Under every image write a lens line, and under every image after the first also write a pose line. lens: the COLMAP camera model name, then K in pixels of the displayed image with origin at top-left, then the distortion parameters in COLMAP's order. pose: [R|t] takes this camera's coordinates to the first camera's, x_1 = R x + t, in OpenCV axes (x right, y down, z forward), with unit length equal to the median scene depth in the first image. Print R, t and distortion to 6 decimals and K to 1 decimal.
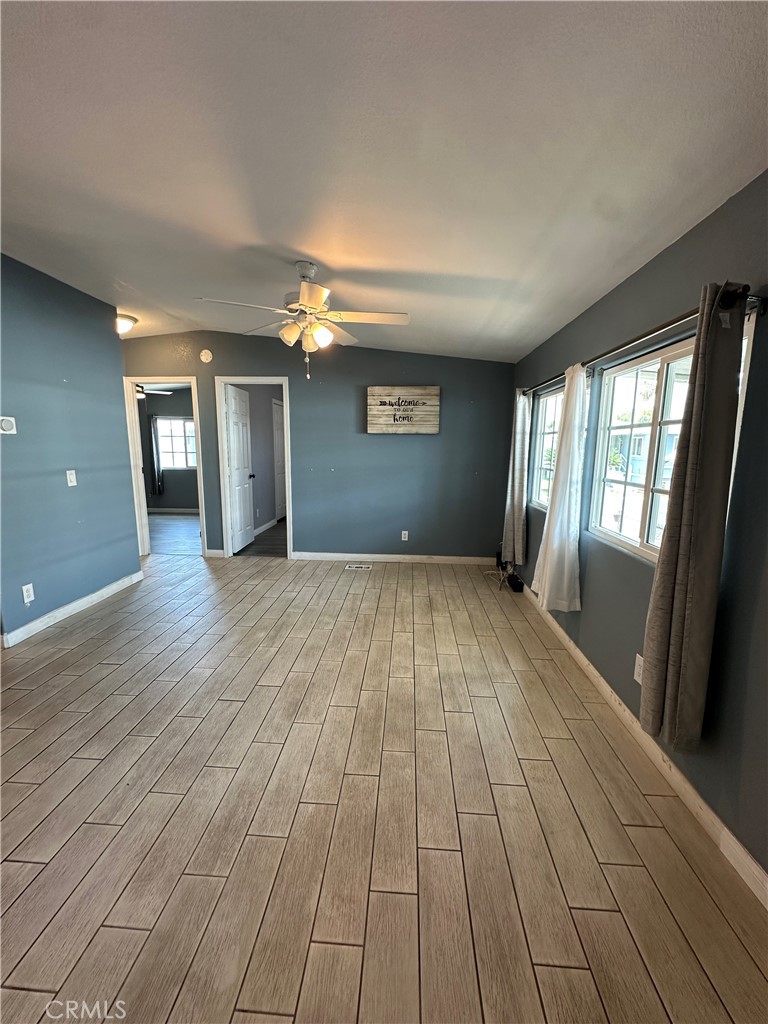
lens RADIAL K [[407.8, 0, 382.5], [0, 407.8, 512.4], [0, 0, 1]] dist [-0.005316, 0.001558]
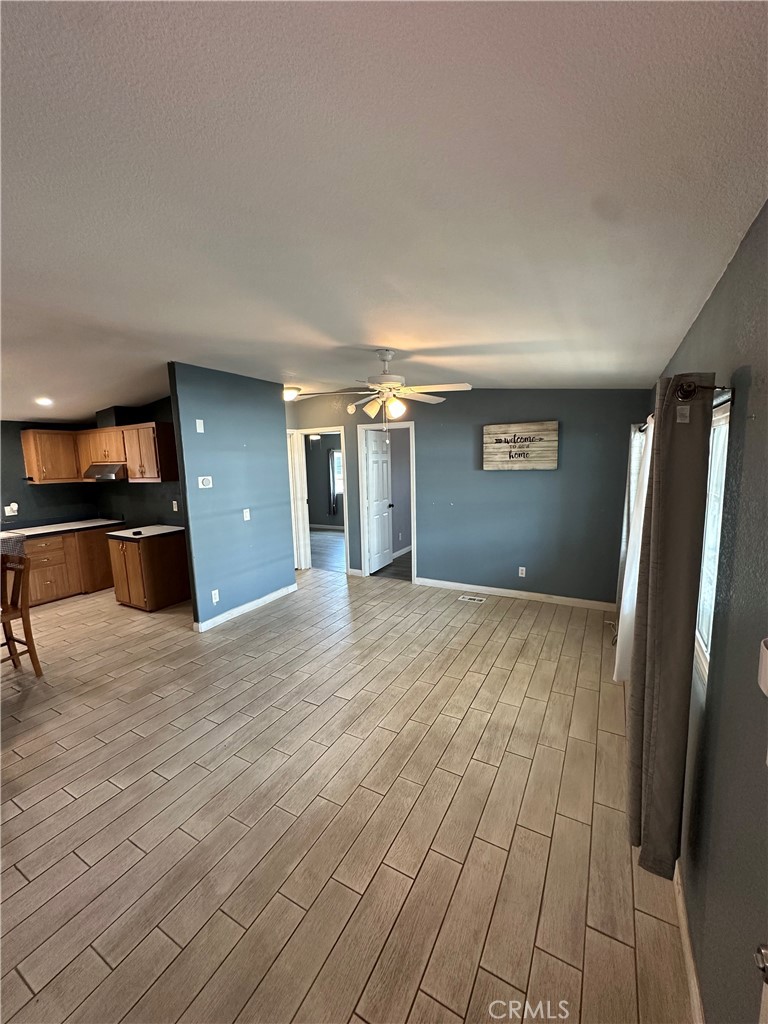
lens RADIAL K [[407.8, 0, 384.4], [0, 407.8, 512.3], [0, 0, 1]] dist [-0.005316, 0.001558]
pose [[0.901998, 0.023905, -0.431078, 0.301449], [-0.035116, 0.999220, -0.018067, -0.098081], [0.430310, 0.031435, 0.902134, -0.060213]]
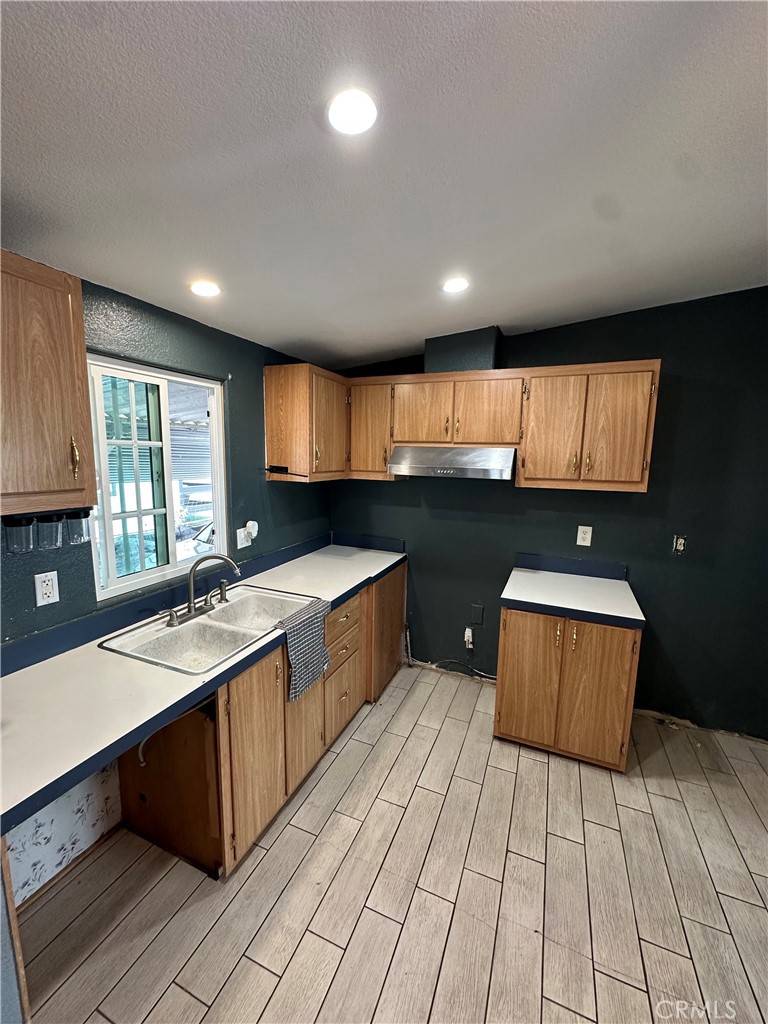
lens RADIAL K [[407.8, 0, 385.4], [0, 407.8, 508.8], [0, 0, 1]] dist [-0.005316, 0.001558]
pose [[0.944371, 0.052239, -0.324708, -1.447685], [-0.061131, 0.997981, -0.017237, -0.141200], [0.323152, 0.036128, 0.945657, 0.154596]]
